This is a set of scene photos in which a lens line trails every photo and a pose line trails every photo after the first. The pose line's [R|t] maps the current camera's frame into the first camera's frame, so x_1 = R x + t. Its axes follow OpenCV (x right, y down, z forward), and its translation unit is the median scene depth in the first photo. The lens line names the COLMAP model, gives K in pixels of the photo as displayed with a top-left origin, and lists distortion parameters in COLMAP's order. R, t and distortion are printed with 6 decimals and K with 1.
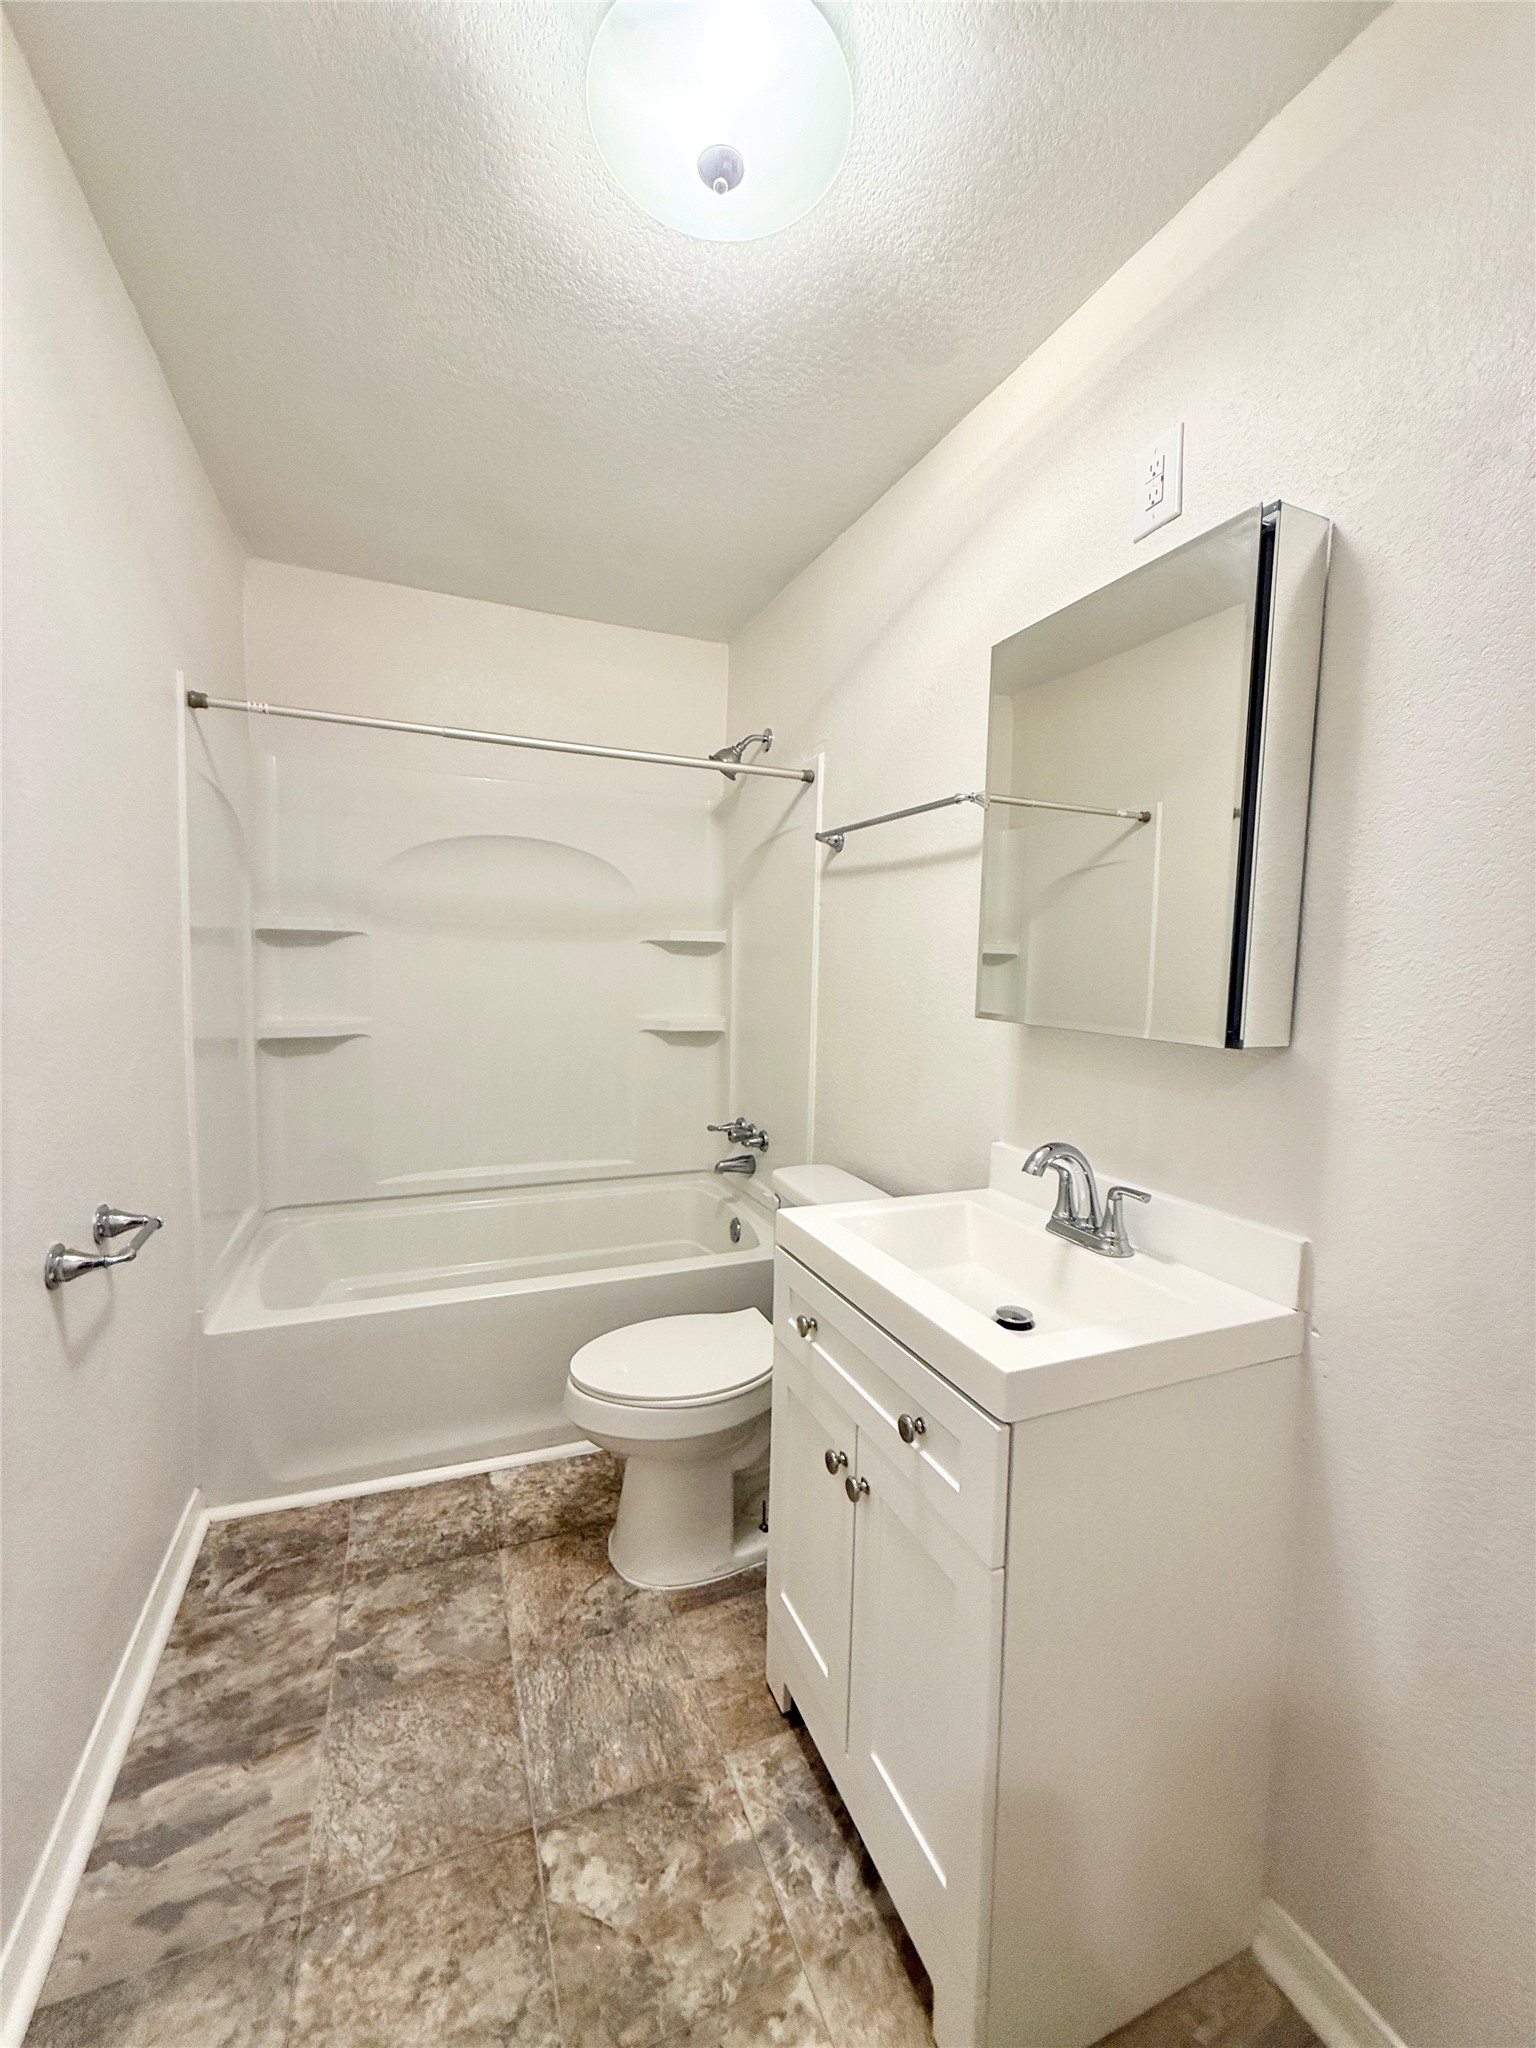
lens RADIAL K [[821.5, 0, 768.0], [0, 821.5, 1024.0], [0, 0, 1]] dist [0.007910, 0.000754]
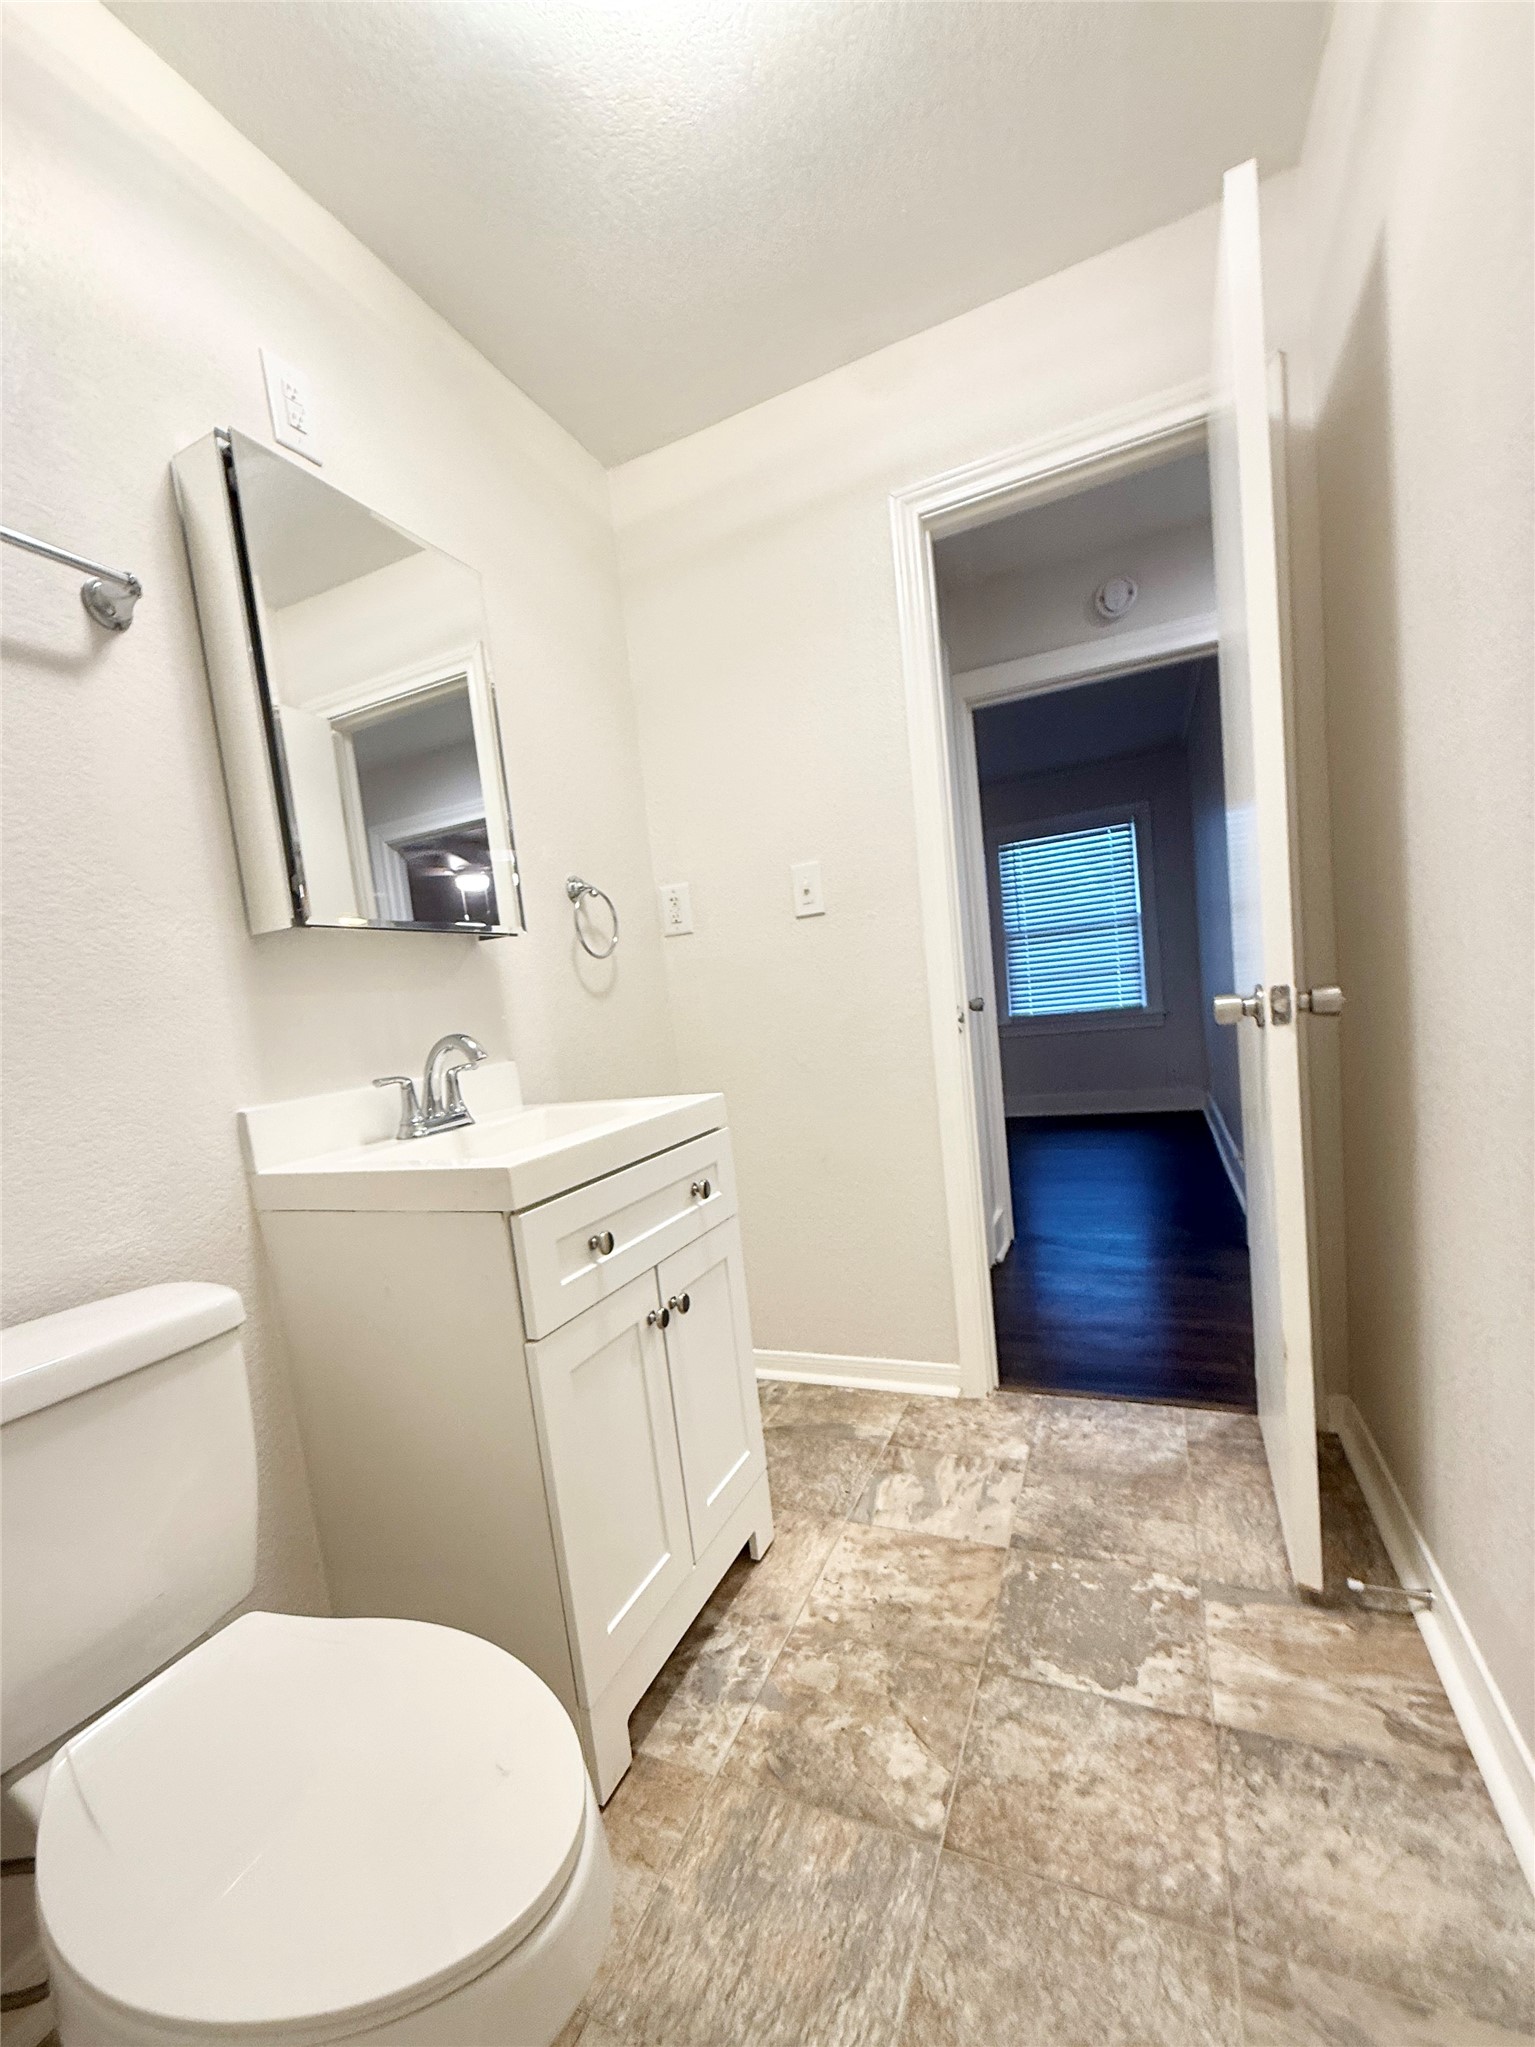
lens RADIAL K [[821.1, 0, 767.5], [0, 821.1, 1023.5], [0, 0, 1]] dist [0.007910, 0.000754]
pose [[-0.680417, 0.023997, 0.732432, -0.772899], [0.157417, 0.980919, 0.114099, 0.085443], [-0.715719, 0.192932, -0.671211, 1.509585]]
